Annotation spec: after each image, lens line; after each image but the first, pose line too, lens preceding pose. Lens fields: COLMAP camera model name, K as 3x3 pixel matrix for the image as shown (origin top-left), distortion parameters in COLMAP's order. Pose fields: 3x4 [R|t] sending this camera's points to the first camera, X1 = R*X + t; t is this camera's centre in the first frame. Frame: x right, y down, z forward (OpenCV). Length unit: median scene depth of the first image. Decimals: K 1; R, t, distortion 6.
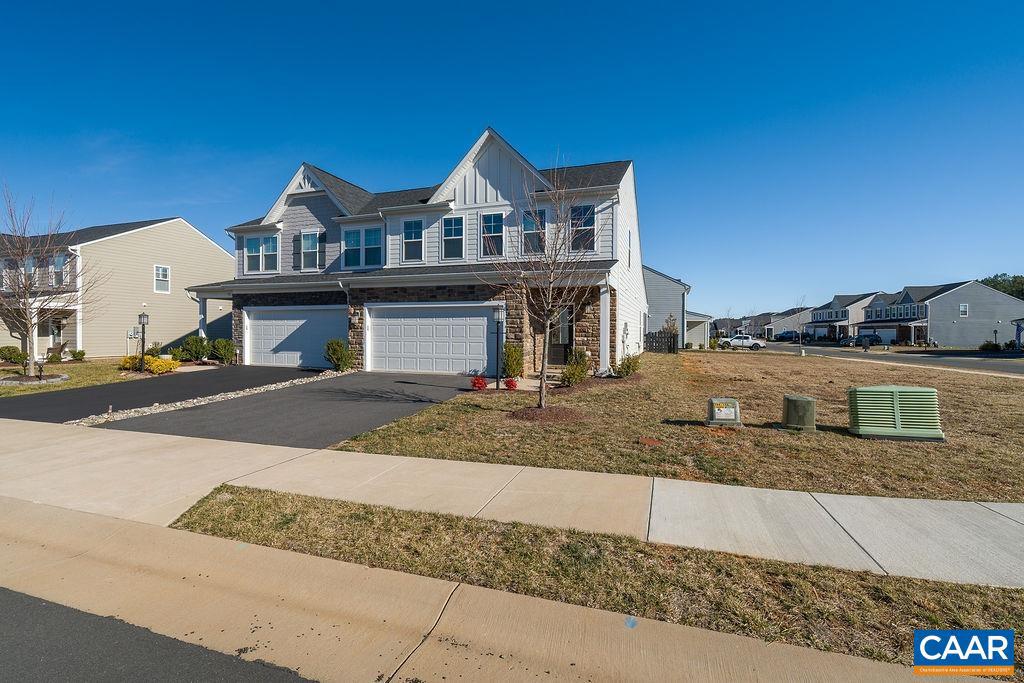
lens RADIAL K [[462.6, 0, 510.9], [0, 462.6, 335.9], [0, 0, 1]] dist [-0.000851, 0.000499]
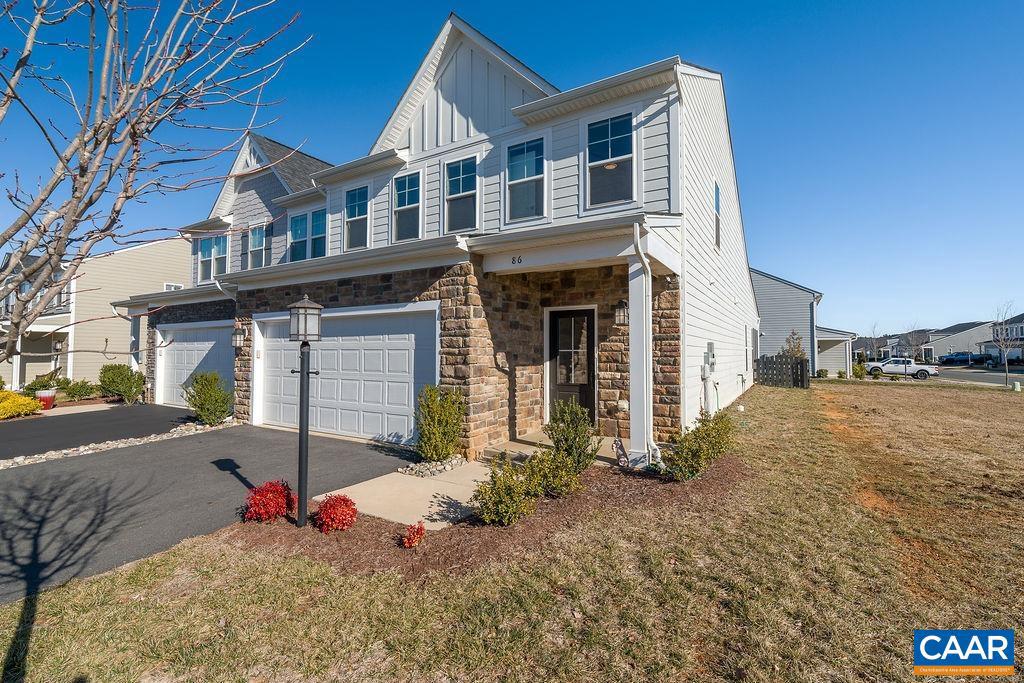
lens RADIAL K [[462.6, 0, 510.9], [0, 462.6, 335.9], [0, 0, 1]] dist [-0.000851, 0.000499]
pose [[0.977525, -0.010364, -0.210563, 0.138837], [0.000606, 0.998925, -0.046354, -0.011892], [0.210817, 0.045184, 0.976481, 0.433079]]
